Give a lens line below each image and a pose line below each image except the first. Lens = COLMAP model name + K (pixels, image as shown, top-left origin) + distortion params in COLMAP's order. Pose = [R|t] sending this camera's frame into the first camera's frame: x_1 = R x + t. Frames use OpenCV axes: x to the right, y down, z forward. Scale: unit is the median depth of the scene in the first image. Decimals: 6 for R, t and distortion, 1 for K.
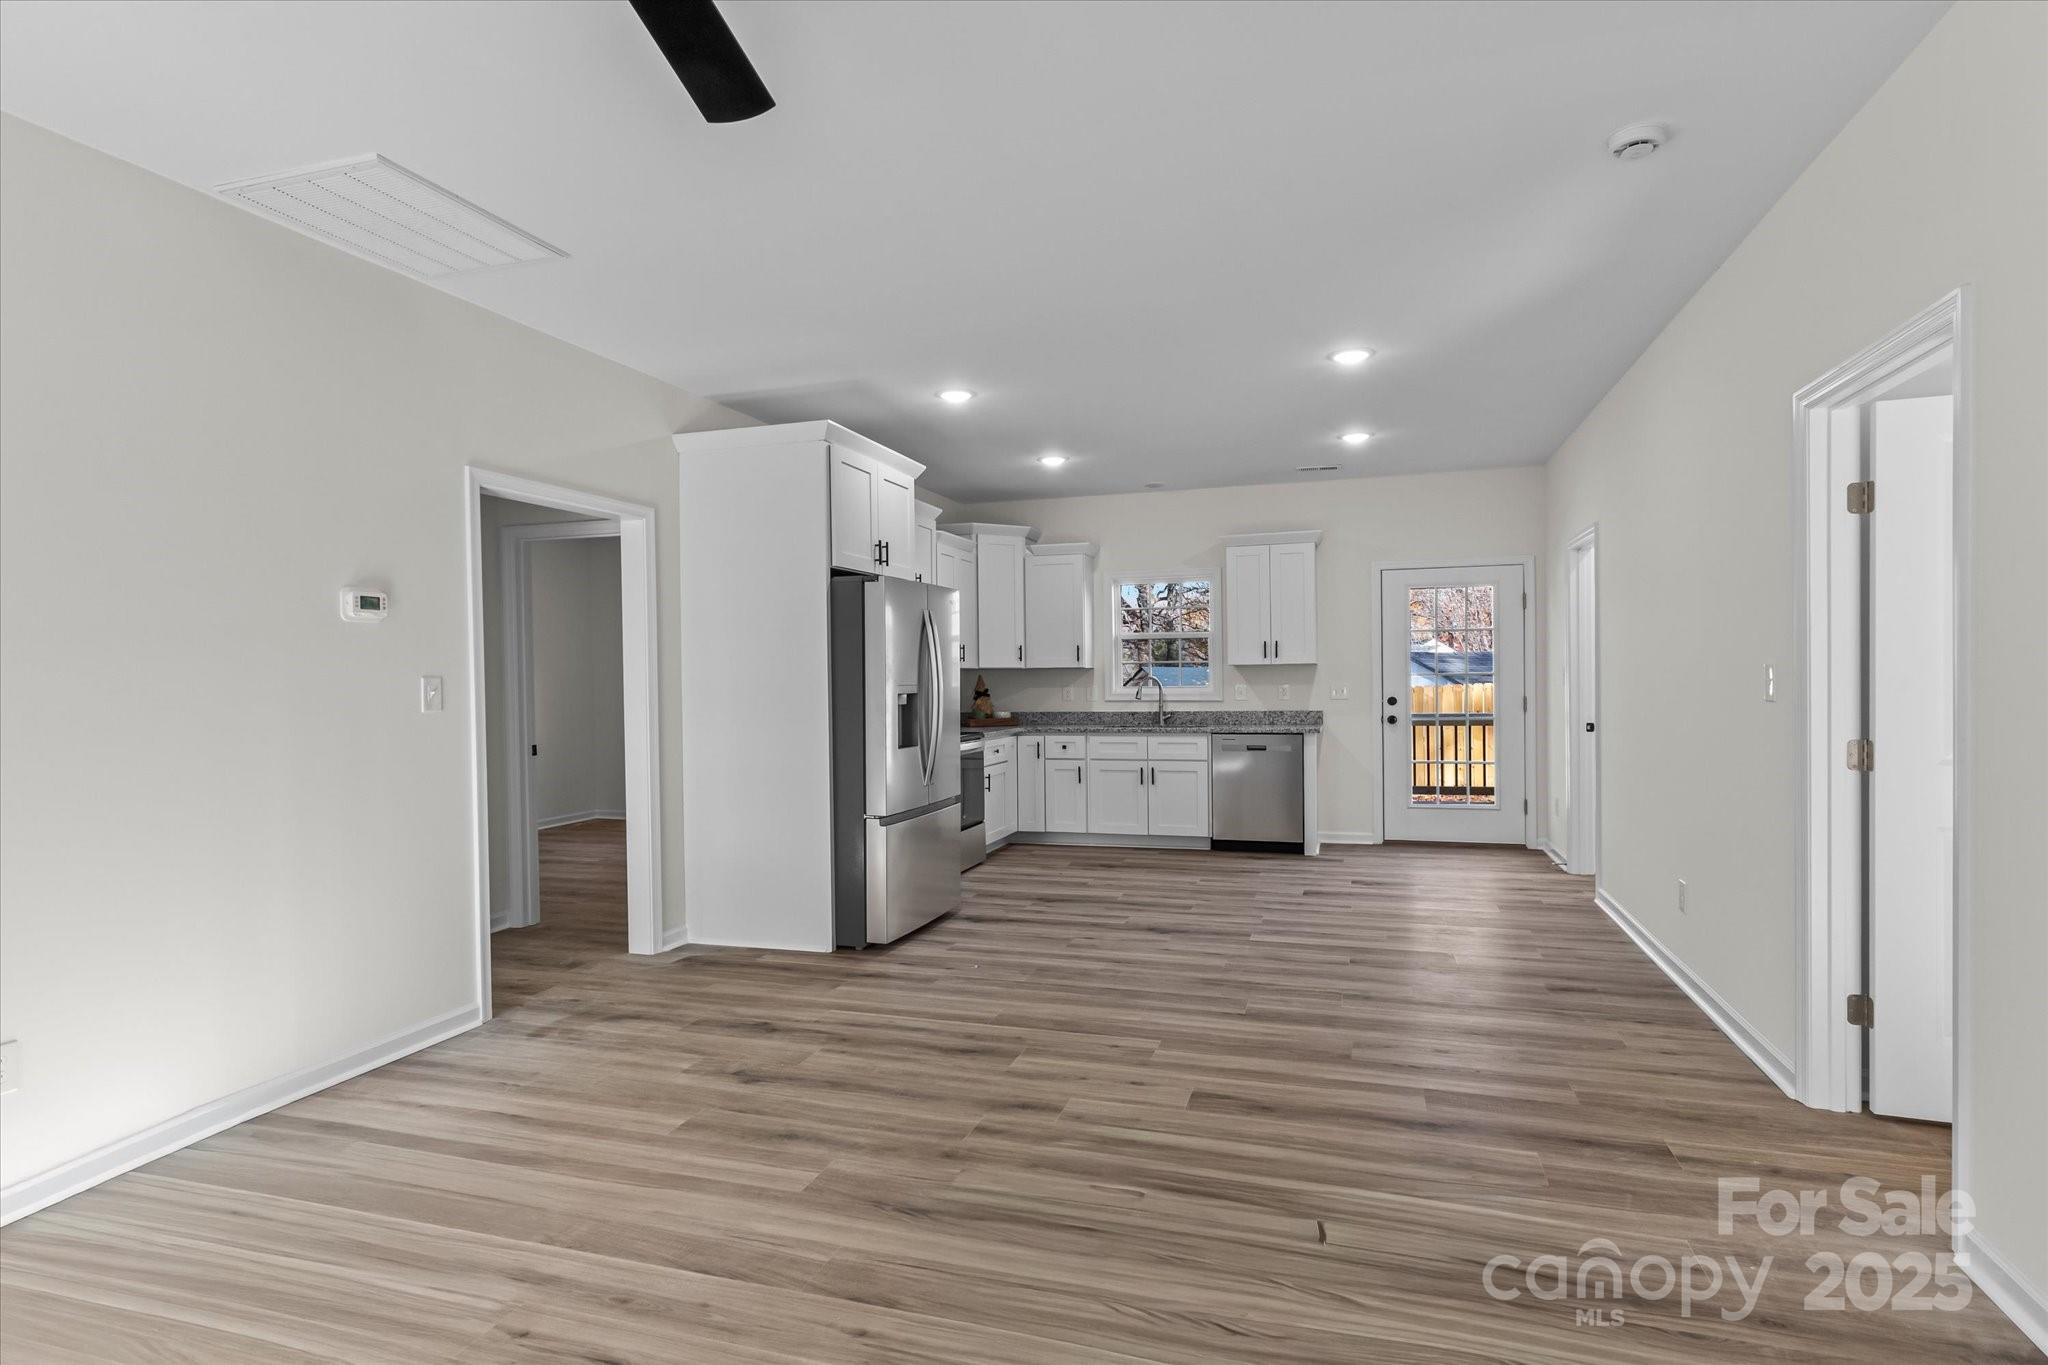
lens RADIAL K [[1002.4, 0, 945.1], [0, 1002.4, 692.1], [0, 0, 1]] dist [-0.001720, -0.000542]
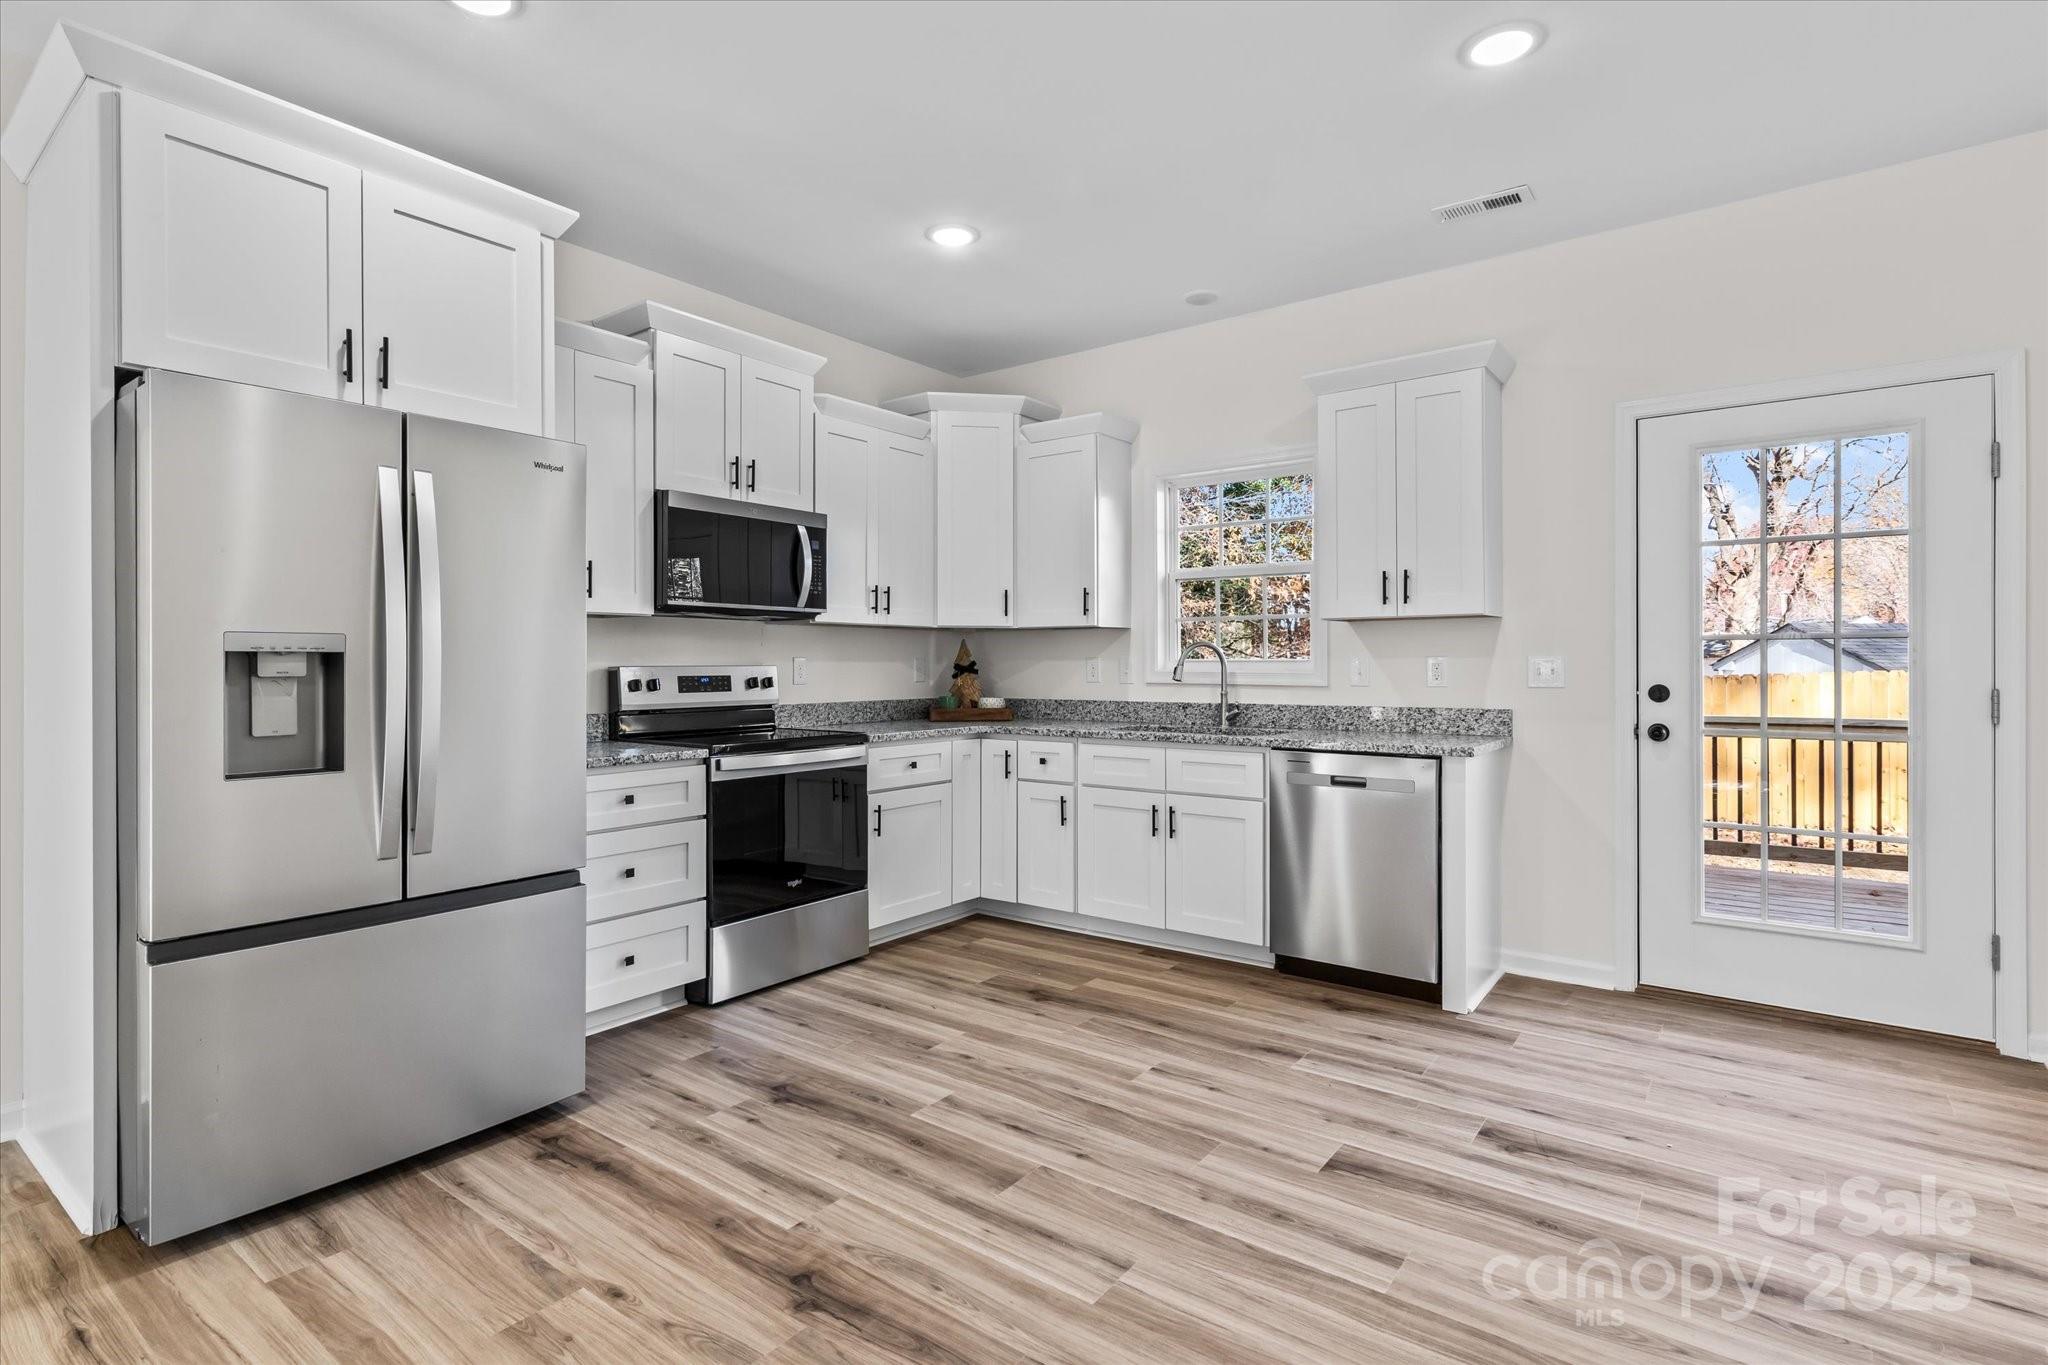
lens RADIAL K [[1015.5, 0, 1019.4], [0, 1015.5, 661.7], [0, 0, 1]] dist [0.000617, -0.000240]
pose [[0.968150, 0.011313, -0.250115, 0.254630], [-0.013236, 0.999894, -0.006008, 0.000894], [0.250021, 0.009127, 0.968197, 0.427323]]
